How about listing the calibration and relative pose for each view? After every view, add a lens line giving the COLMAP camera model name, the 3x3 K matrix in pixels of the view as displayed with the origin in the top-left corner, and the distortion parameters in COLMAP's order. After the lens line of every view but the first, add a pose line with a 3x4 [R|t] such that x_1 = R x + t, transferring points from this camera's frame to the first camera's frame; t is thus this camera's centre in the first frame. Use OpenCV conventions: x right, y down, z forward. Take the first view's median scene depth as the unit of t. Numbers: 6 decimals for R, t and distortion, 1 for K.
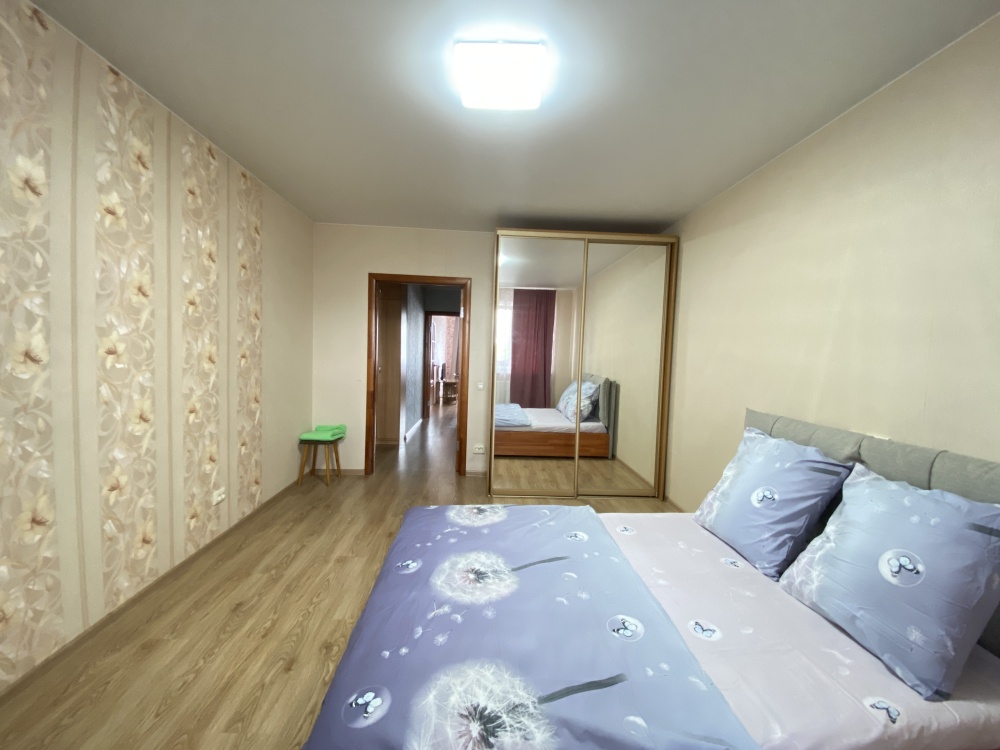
lens RADIAL K [[407.4, 0, 498.7], [0, 407.4, 372.8], [0, 0, 1]] dist [0.020310, -0.019845]
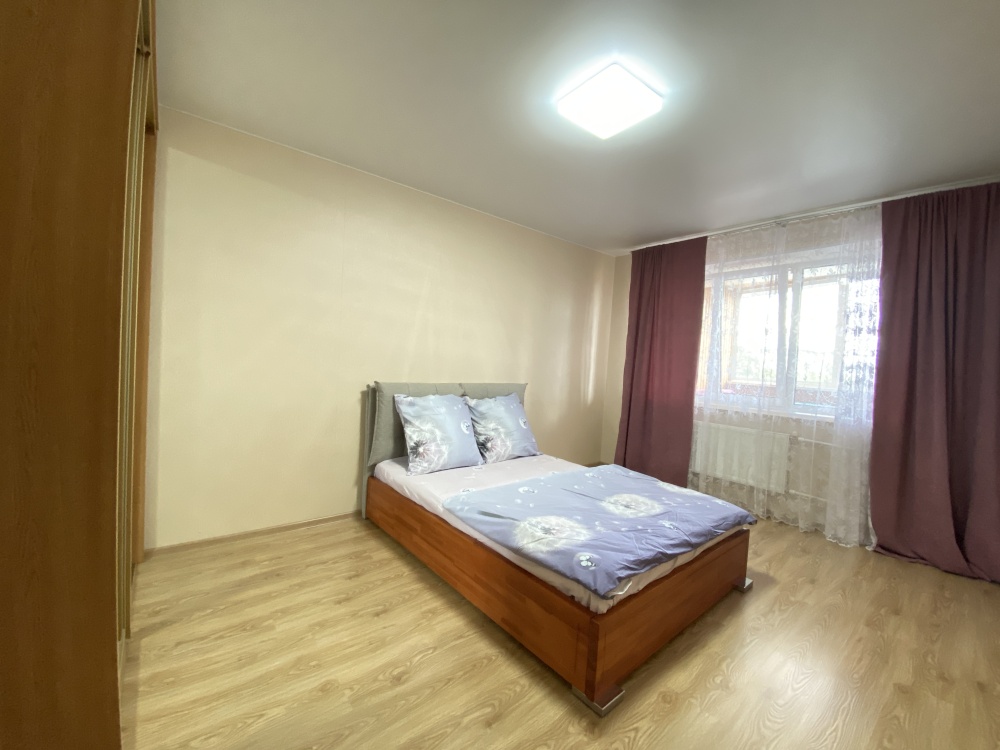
lens RADIAL K [[404.5, 0, 496.8], [0, 404.5, 374.5], [0, 0, 1]] dist [0.032527, -0.022746]
pose [[-0.585027, -0.097618, 0.805117, -0.805107], [-0.031656, 0.994722, 0.097605, -0.087305], [-0.810396, 0.031615, -0.585029, 1.977582]]
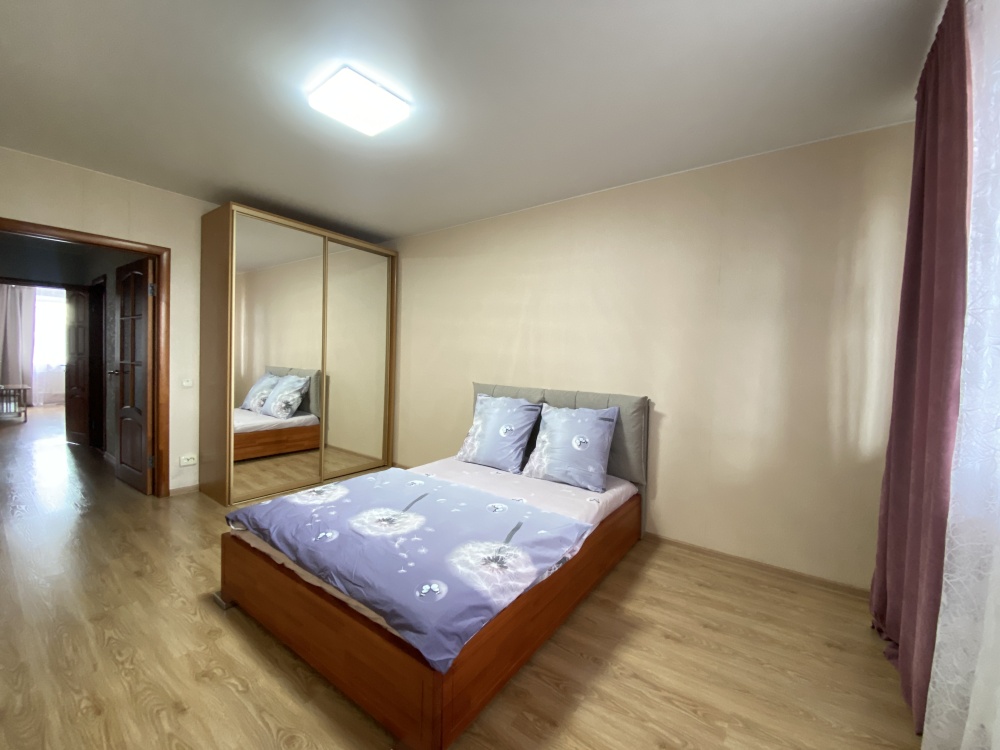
lens RADIAL K [[404.5, 0, 496.8], [0, 404.5, 374.5], [0, 0, 1]] dist [0.032527, -0.022746]
pose [[0.638570, -0.043721, 0.768321, -0.684749], [0.031906, 0.999031, 0.030332, 0.022761], [-0.768902, 0.005145, 0.639345, -0.038290]]
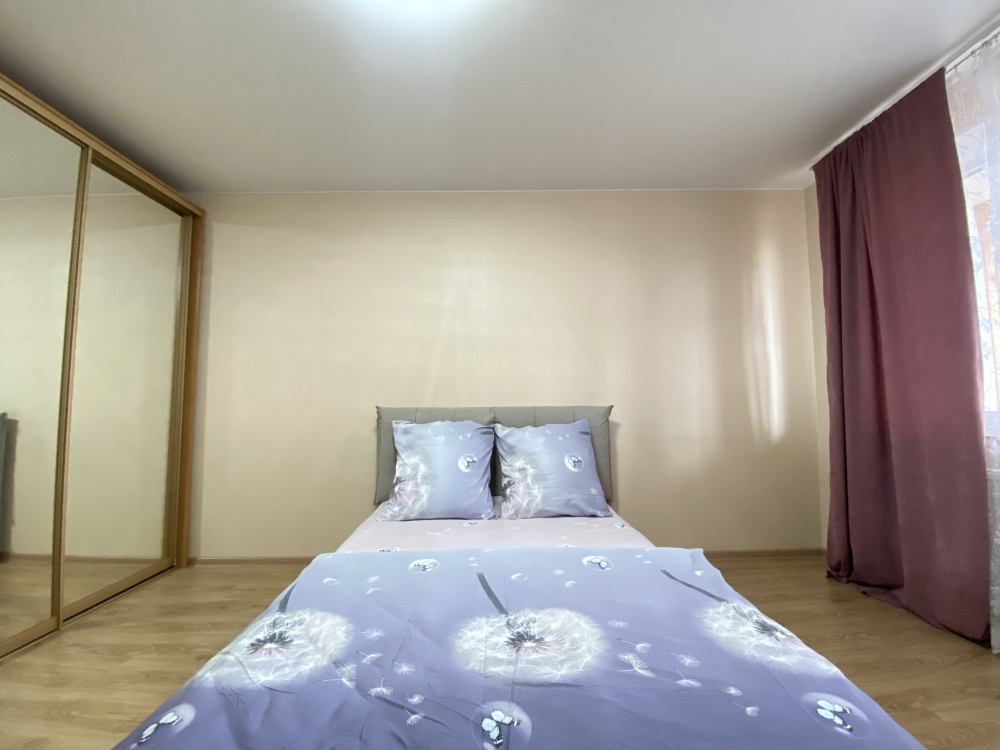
lens RADIAL K [[407.4, 0, 498.7], [0, 407.4, 372.8], [0, 0, 1]] dist [0.020310, -0.019845]
pose [[0.041133, 0.036214, 0.998497, -0.641247], [0.063581, 0.997223, -0.038787, 0.085718], [-0.997129, 0.065080, 0.038716, 0.883699]]
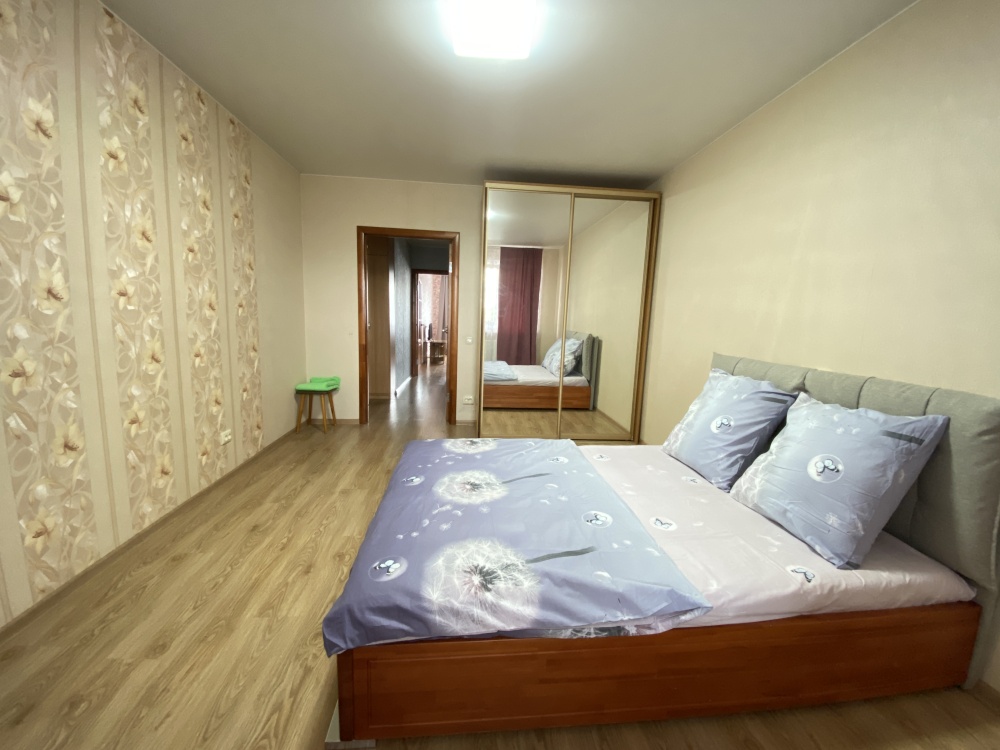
lens RADIAL K [[407.4, 0, 498.7], [0, 407.4, 372.8], [0, 0, 1]] dist [0.020310, -0.019845]
pose [[0.999360, -0.002328, 0.035695, -0.017117], [-0.000790, 0.996199, 0.087101, 0.064377], [-0.035762, -0.087073, 0.995560, -0.111055]]
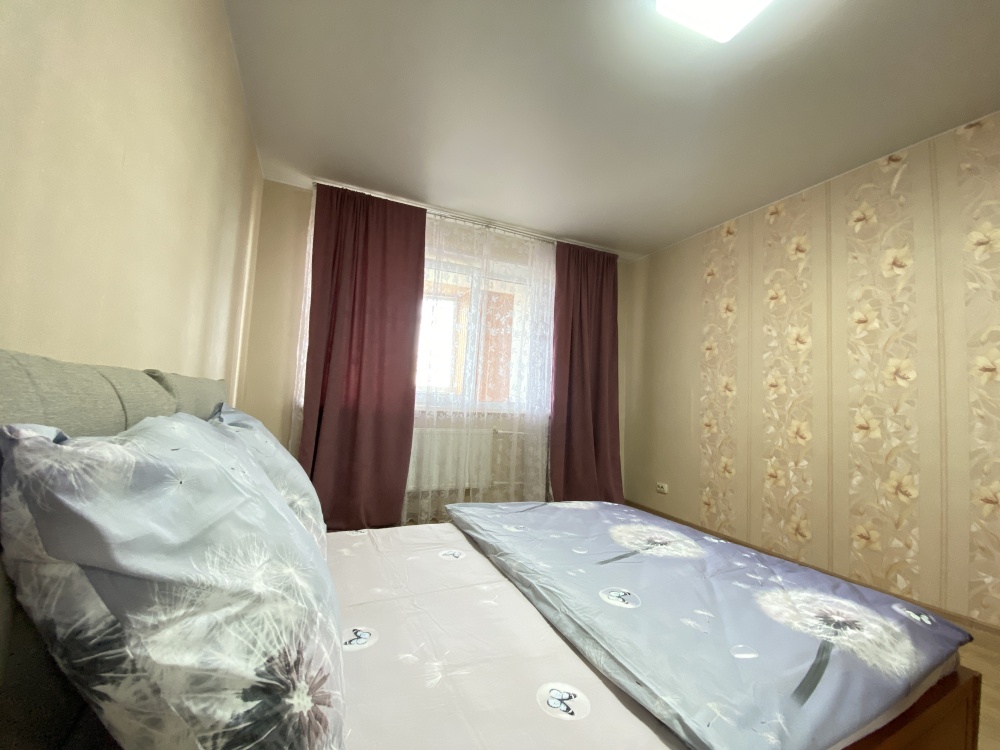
lens RADIAL K [[407.4, 0, 498.7], [0, 407.4, 372.8], [0, 0, 1]] dist [0.020310, -0.019845]
pose [[-0.925848, -0.106100, -0.362695, 0.660356], [-0.100695, 0.994342, -0.033833, 0.126344], [0.364233, 0.005197, -0.931293, 1.628031]]
